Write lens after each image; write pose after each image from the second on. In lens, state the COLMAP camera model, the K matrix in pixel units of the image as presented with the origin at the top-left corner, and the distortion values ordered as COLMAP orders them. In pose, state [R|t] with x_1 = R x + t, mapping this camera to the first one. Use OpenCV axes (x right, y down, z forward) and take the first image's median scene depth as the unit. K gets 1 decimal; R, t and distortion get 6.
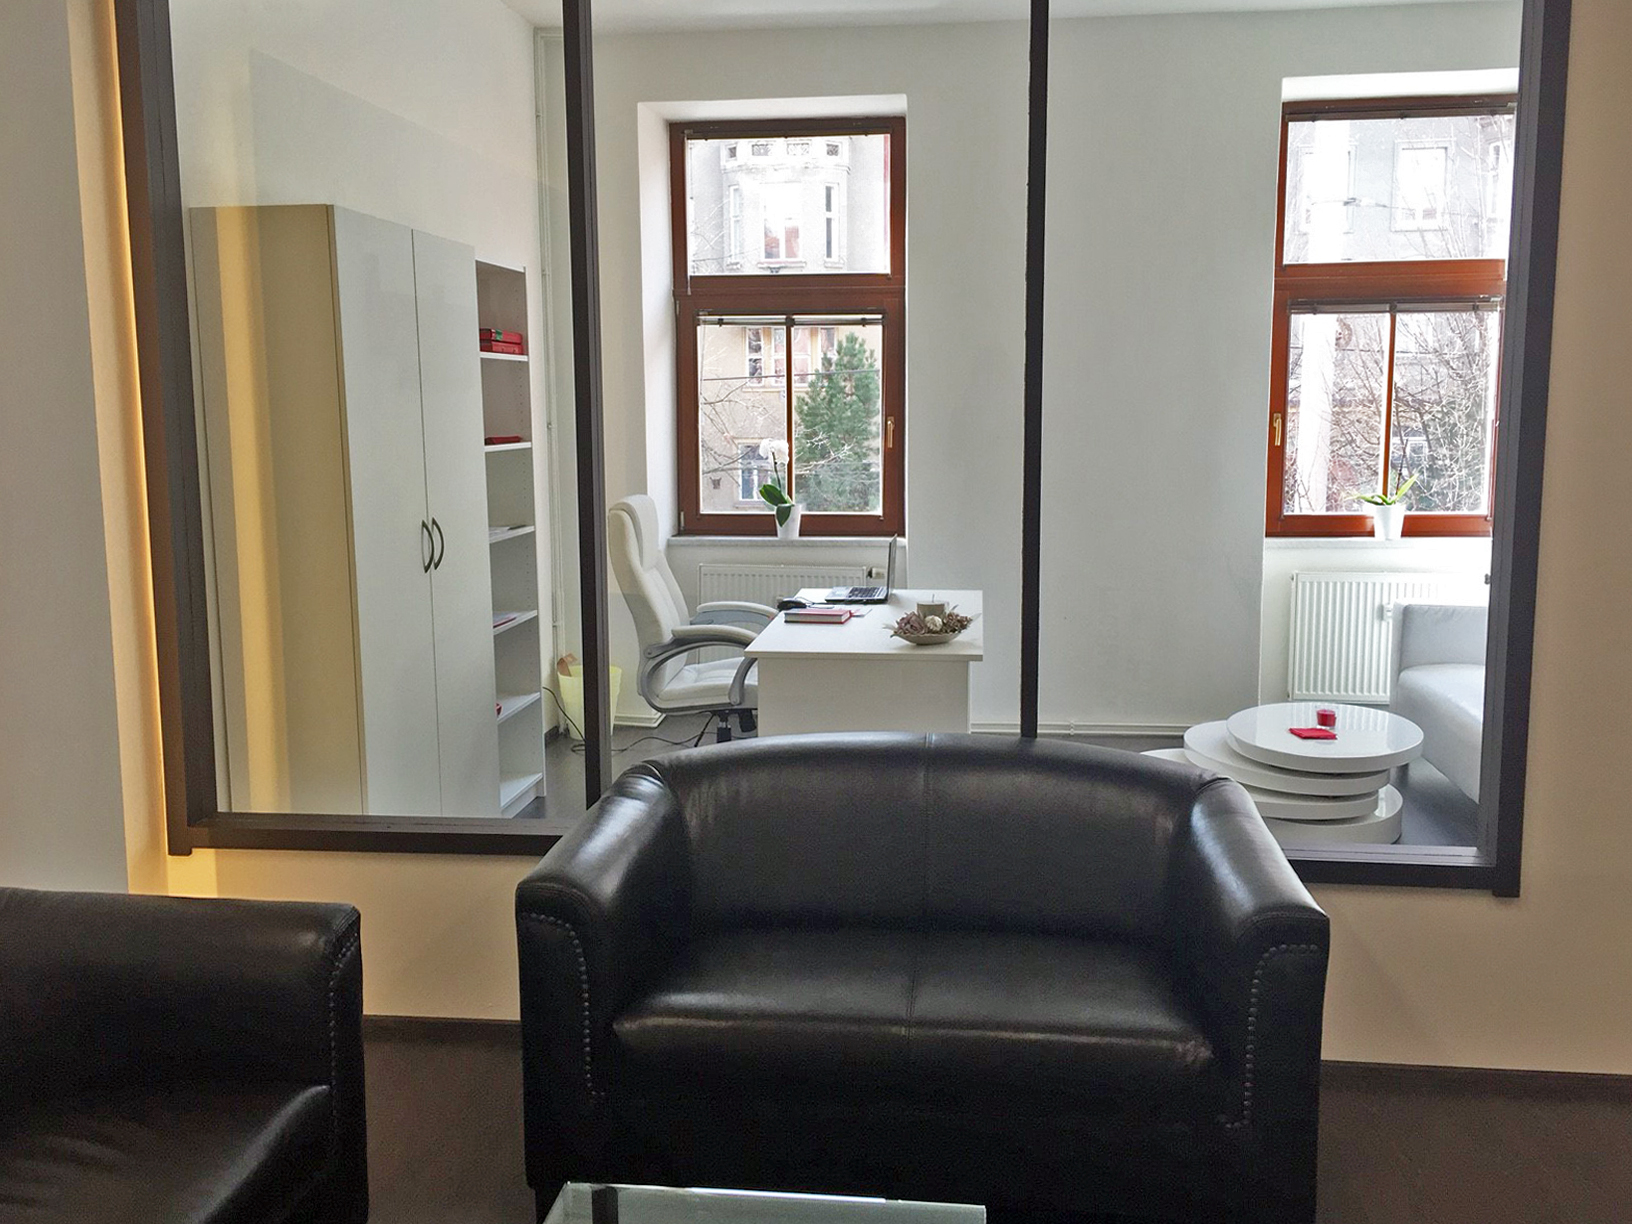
lens RADIAL K [[1386.8, 0, 816.0], [0, 1386.8, 612.0], [0, 0, 1]] dist [0.010455, 0.000957]
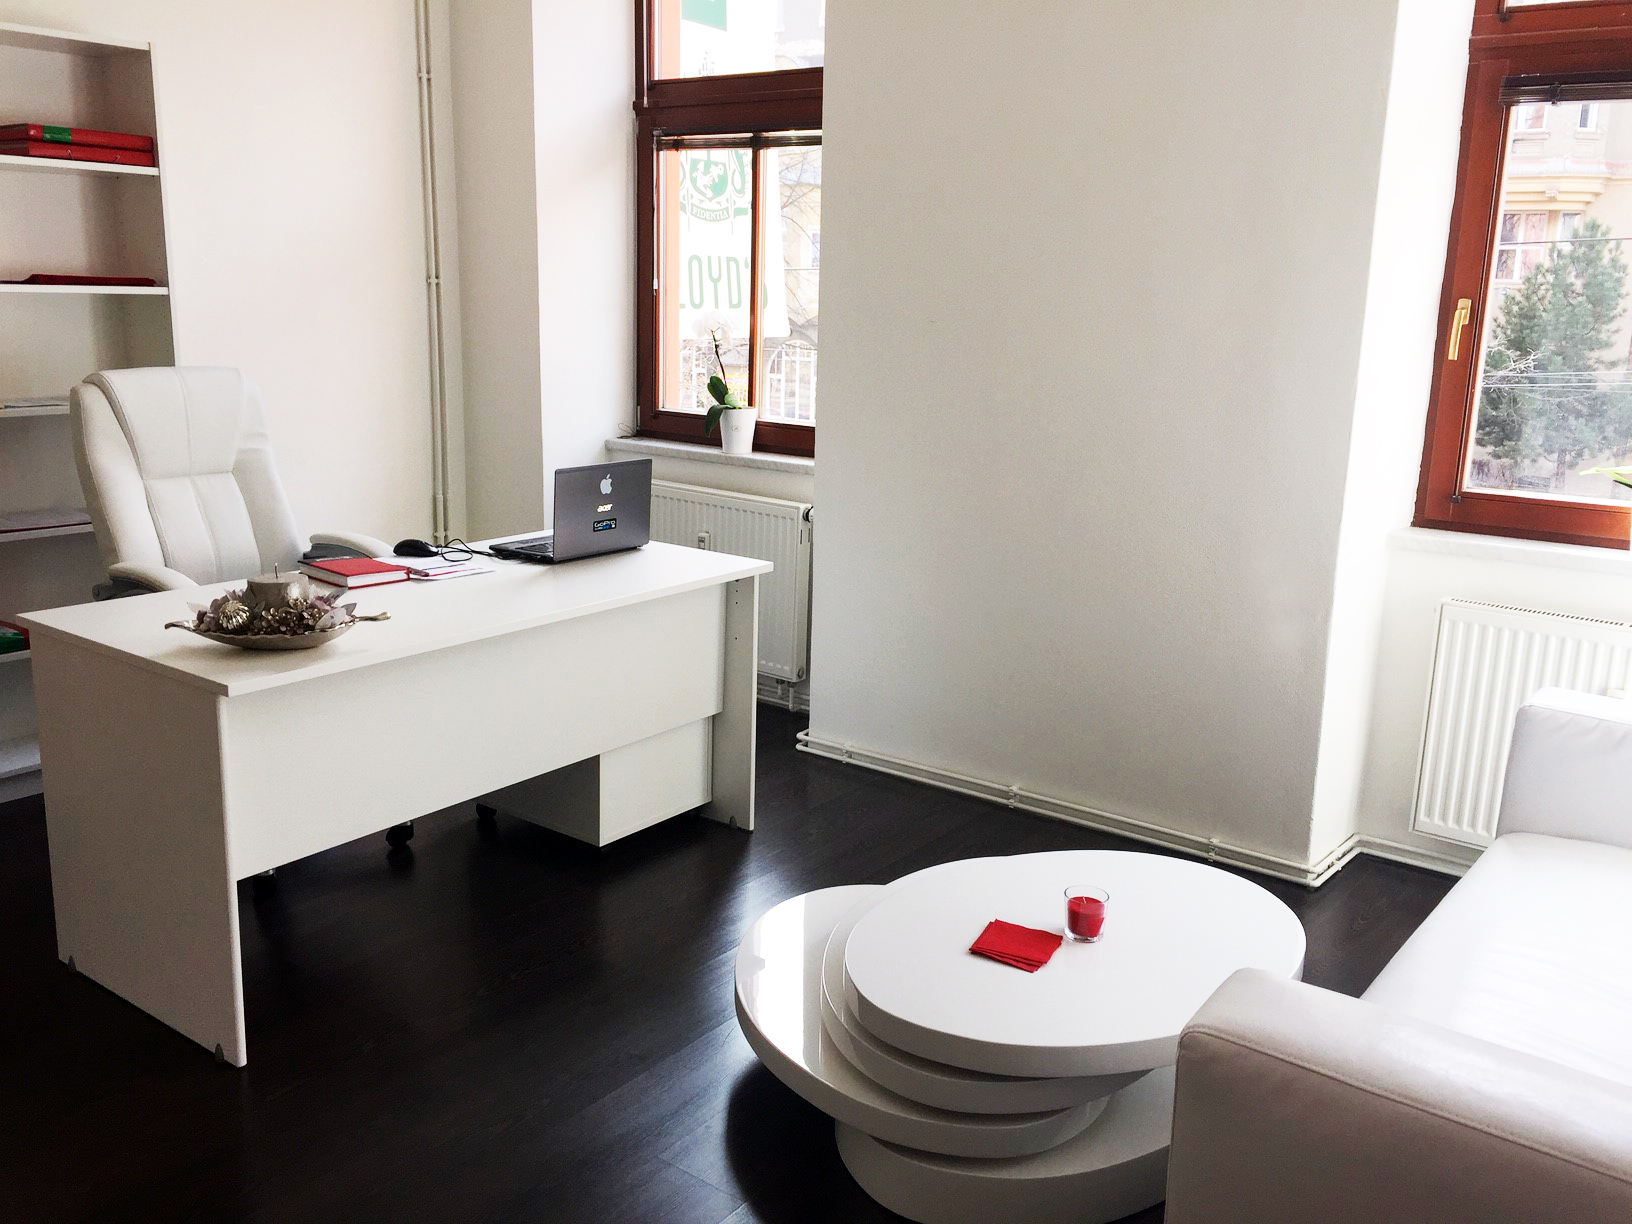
lens RADIAL K [[1386.8, 0, 816.0], [0, 1386.8, 612.0], [0, 0, 1]] dist [0.010455, 0.000957]
pose [[0.874662, 0.144791, -0.462604, 0.356295], [-0.108697, 0.988629, 0.103915, -0.050236], [0.472390, -0.040607, 0.880454, 0.383116]]
